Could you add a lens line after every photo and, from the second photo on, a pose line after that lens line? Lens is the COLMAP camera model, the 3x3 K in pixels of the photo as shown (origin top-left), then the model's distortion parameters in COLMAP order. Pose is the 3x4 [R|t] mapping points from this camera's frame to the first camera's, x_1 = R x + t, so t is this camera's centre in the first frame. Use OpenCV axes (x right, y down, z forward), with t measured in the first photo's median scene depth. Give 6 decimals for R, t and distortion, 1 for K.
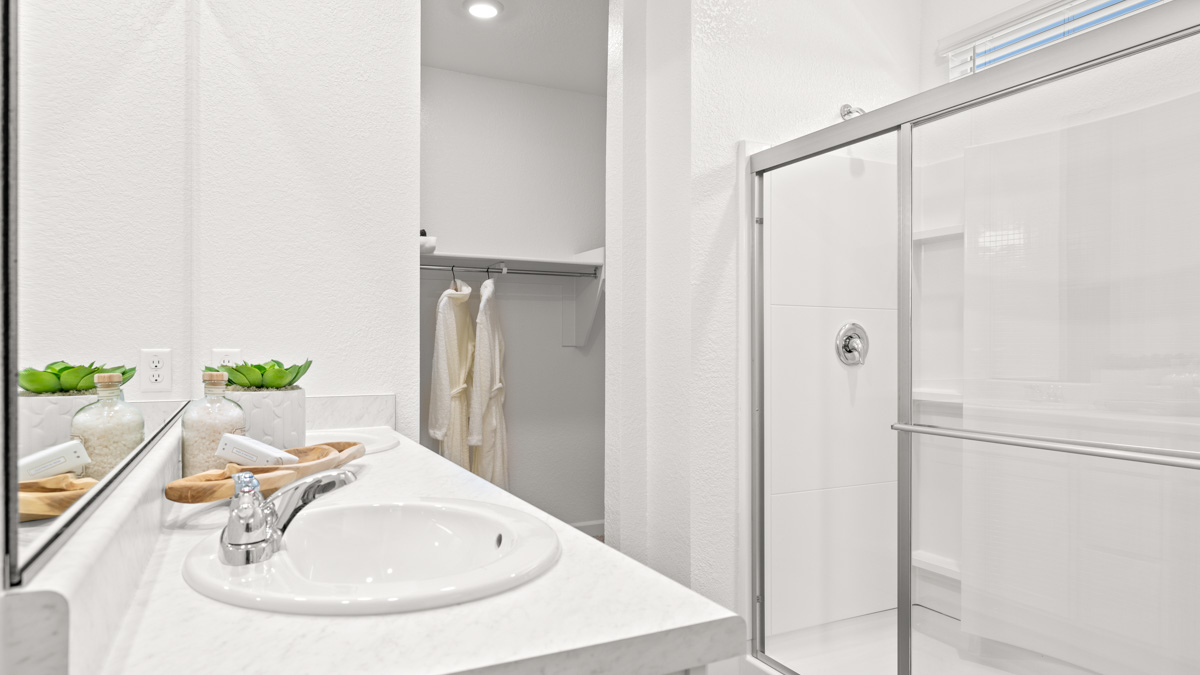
lens RADIAL K [[722.3, 0, 605.4], [0, 722.3, 337.3], [0, 0, 1]] dist [0.003178, 0.001395]
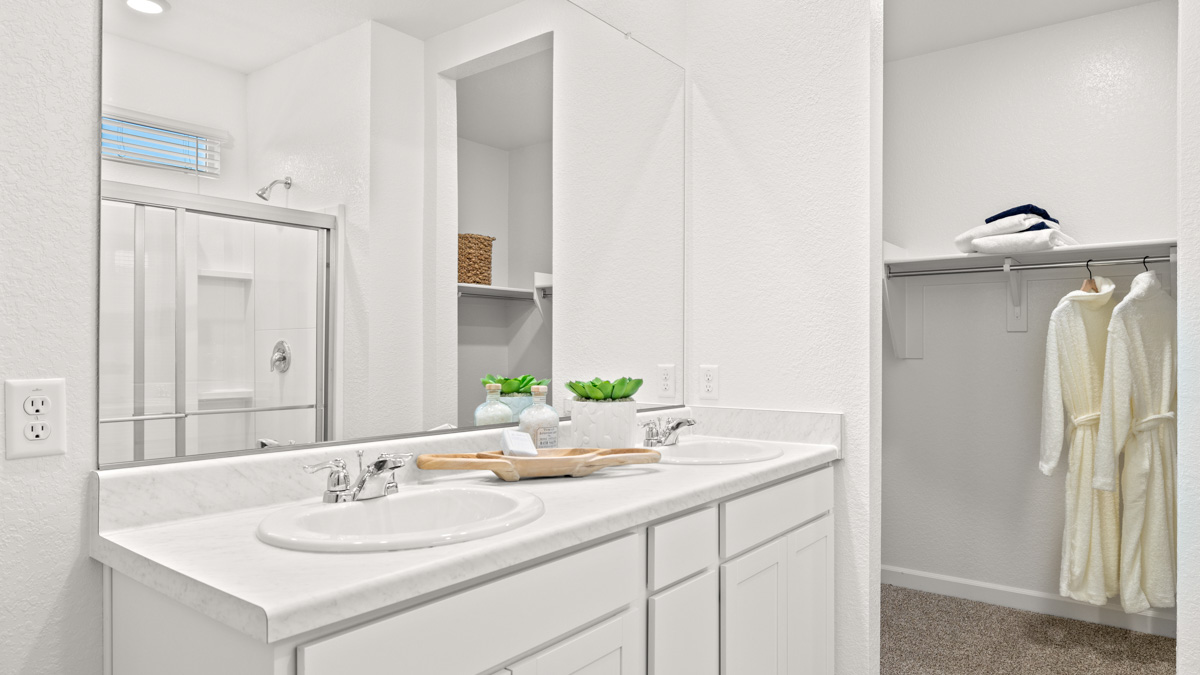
lens RADIAL K [[722.3, 0, 604.9], [0, 722.3, 343.9], [0, 0, 1]] dist [0.003178, 0.001395]
pose [[0.439547, -0.010347, -0.898160, 0.165786], [0.011956, 0.999912, -0.005668, -0.005086], [0.898140, -0.008248, 0.439632, 0.105564]]
